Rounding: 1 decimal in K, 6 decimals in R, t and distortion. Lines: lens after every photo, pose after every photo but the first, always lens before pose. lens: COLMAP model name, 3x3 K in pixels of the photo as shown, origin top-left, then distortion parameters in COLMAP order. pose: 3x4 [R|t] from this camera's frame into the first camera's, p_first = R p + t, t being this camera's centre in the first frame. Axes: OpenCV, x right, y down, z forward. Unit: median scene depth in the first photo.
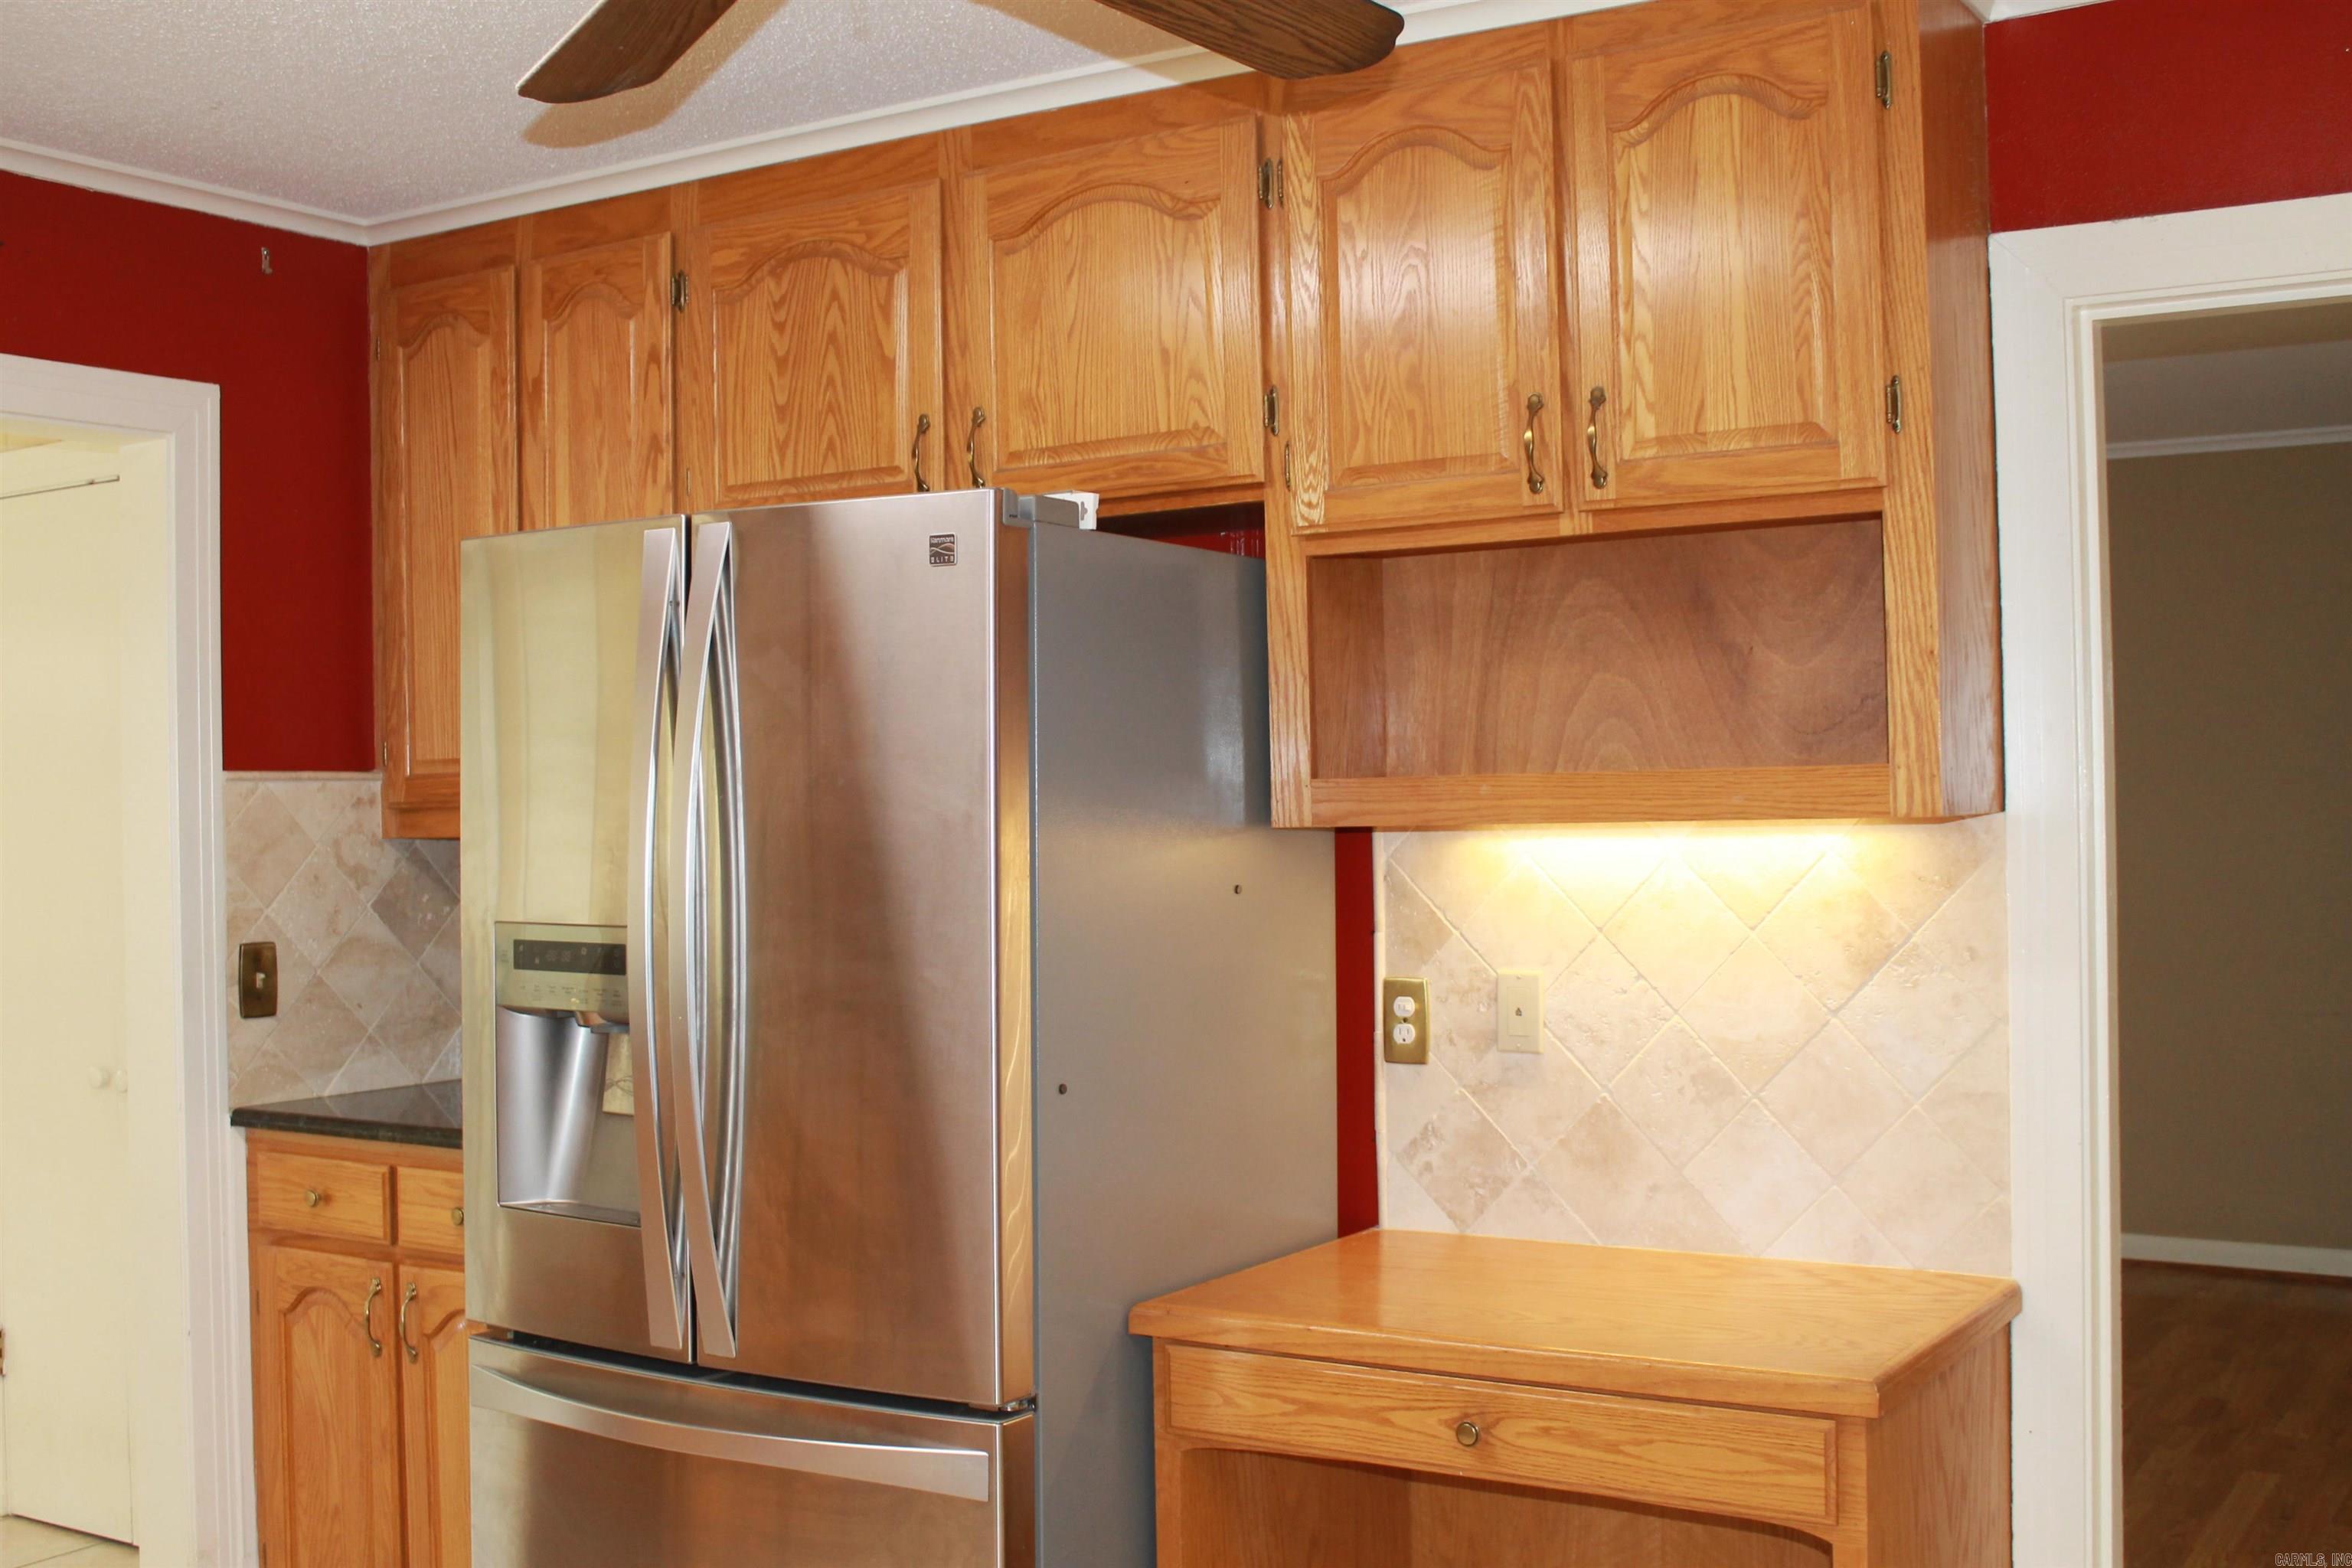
lens RADIAL K [[2564.7, 0, 1176.0], [0, 2564.7, 784.0], [0, 0, 1]] dist [-0.111111, 0.185187]
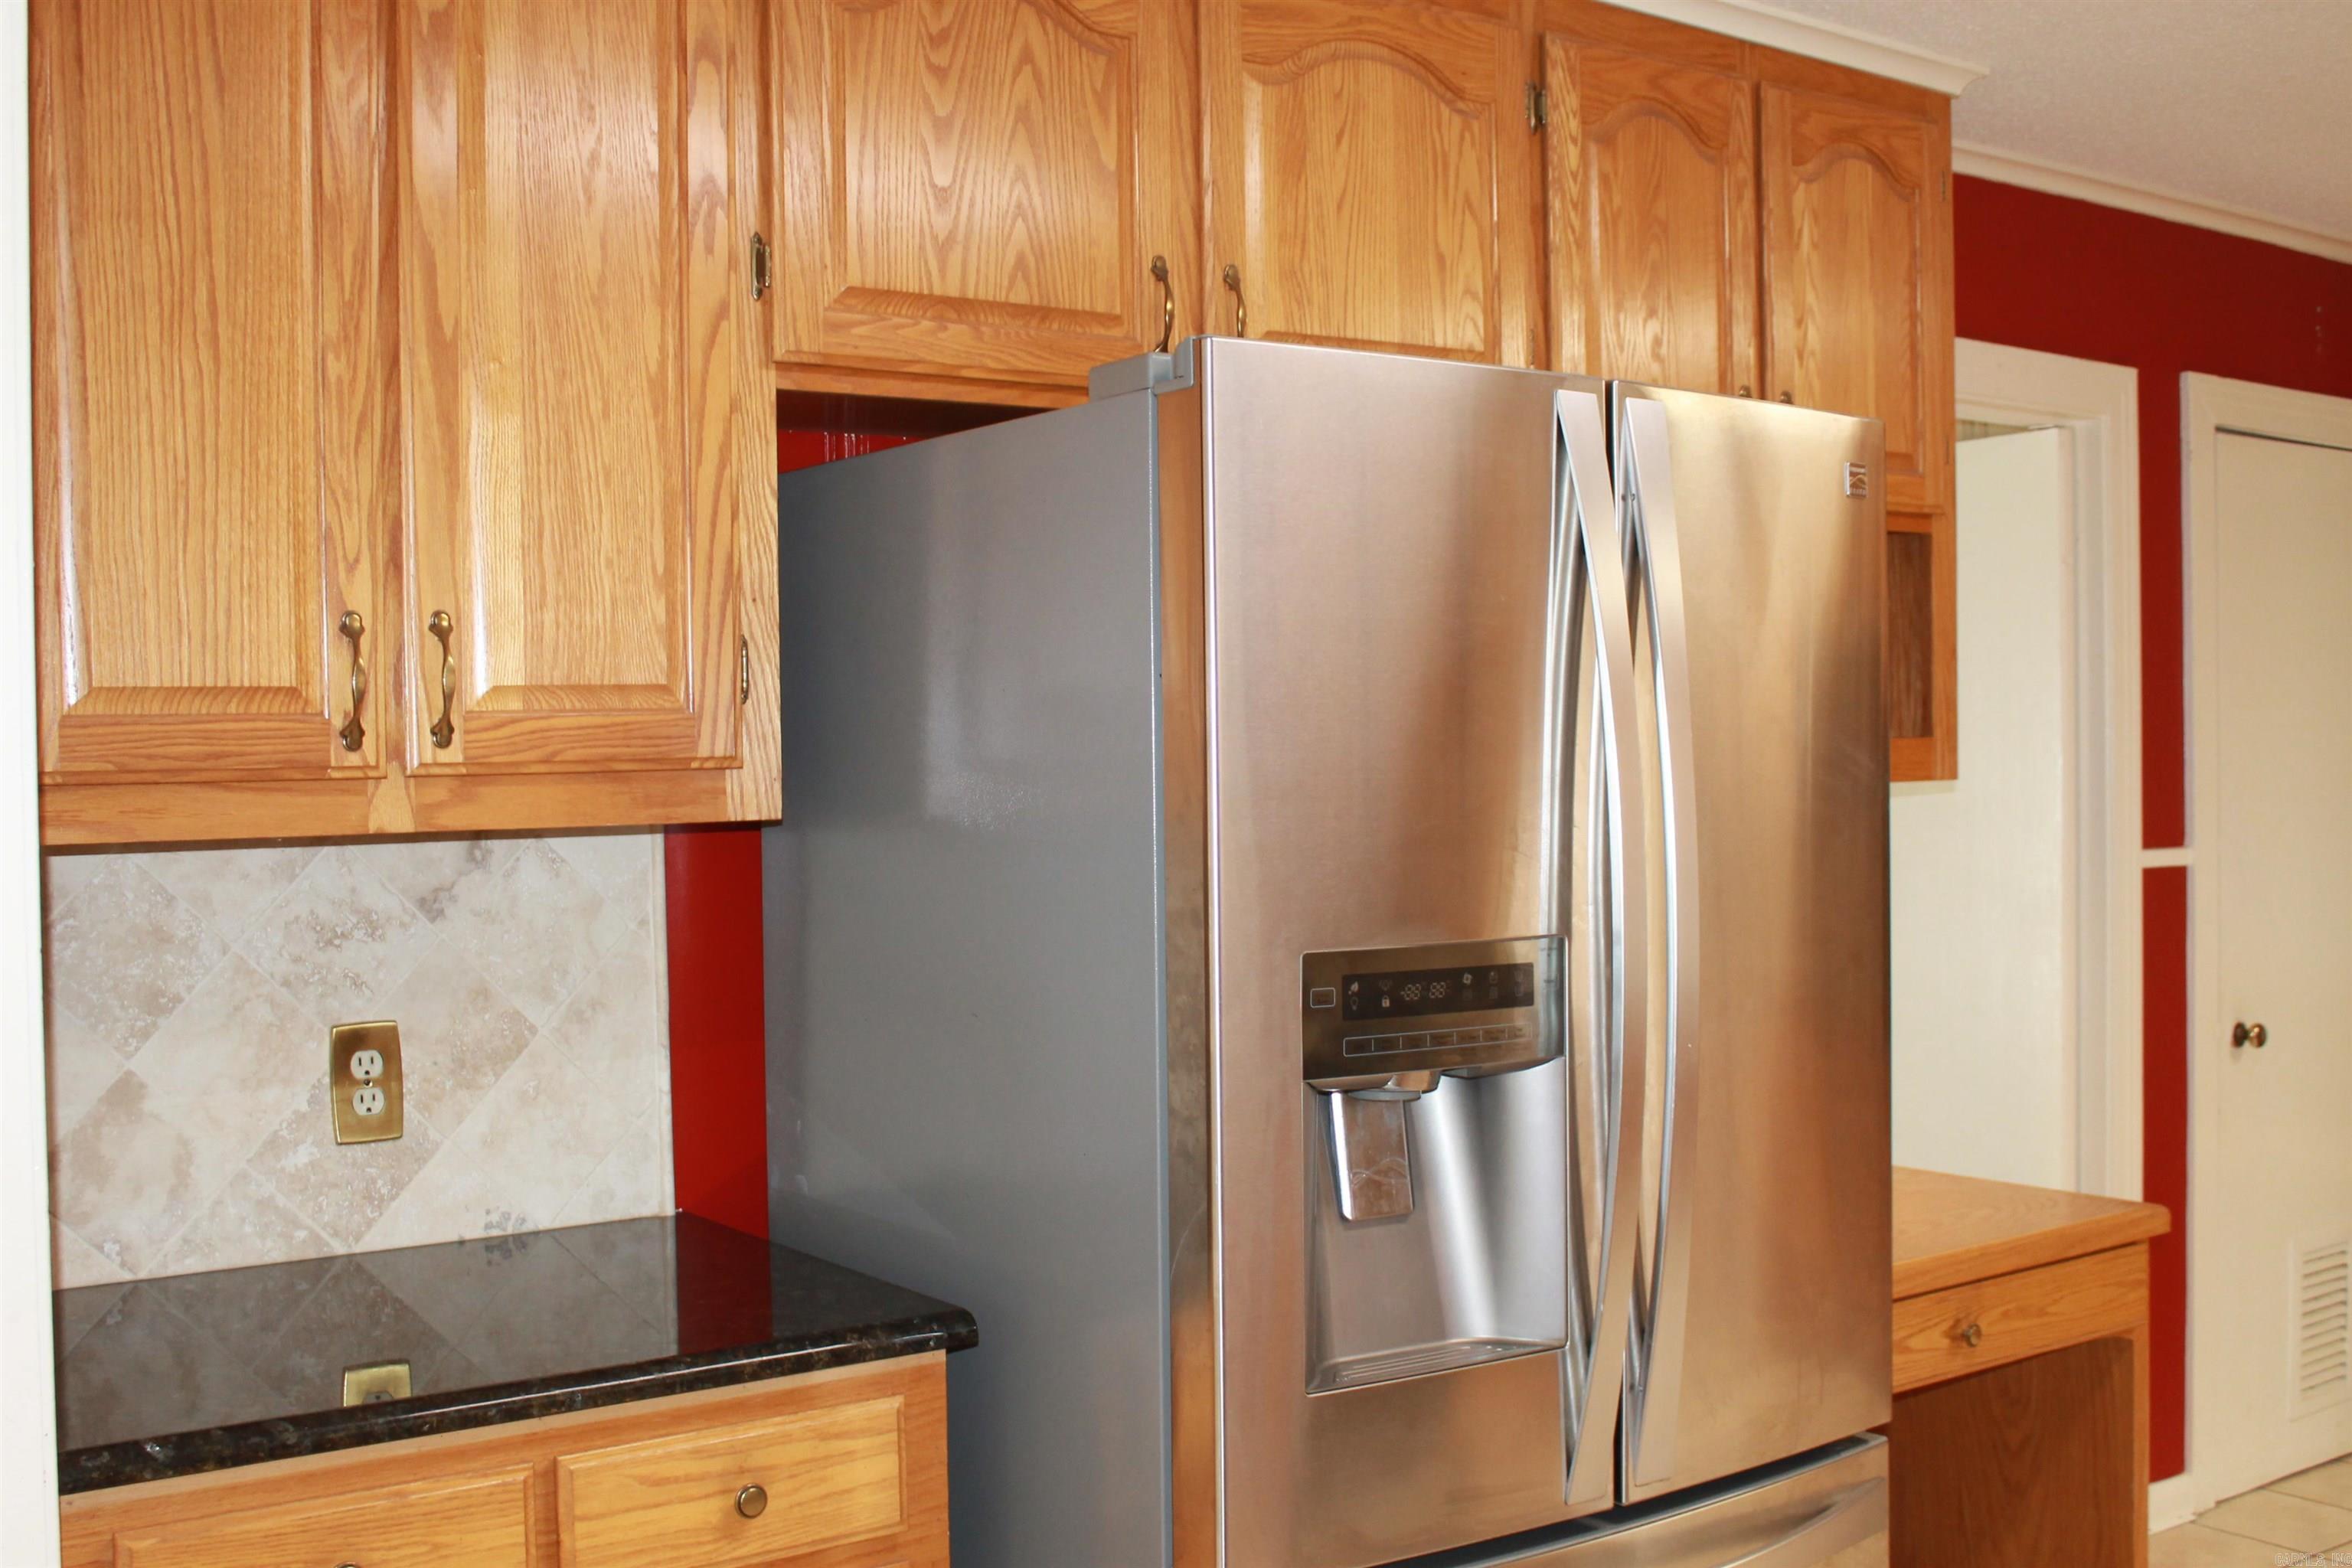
lens RADIAL K [[2564.7, 0, 1176.0], [0, 2564.7, 784.0], [0, 0, 1]] dist [-0.111111, 0.185187]
pose [[0.332461, 0.006350, 0.943096, -0.861202], [0.010661, 0.999888, -0.010491, 0.020645], [-0.943057, 0.013542, 0.332356, 0.797768]]
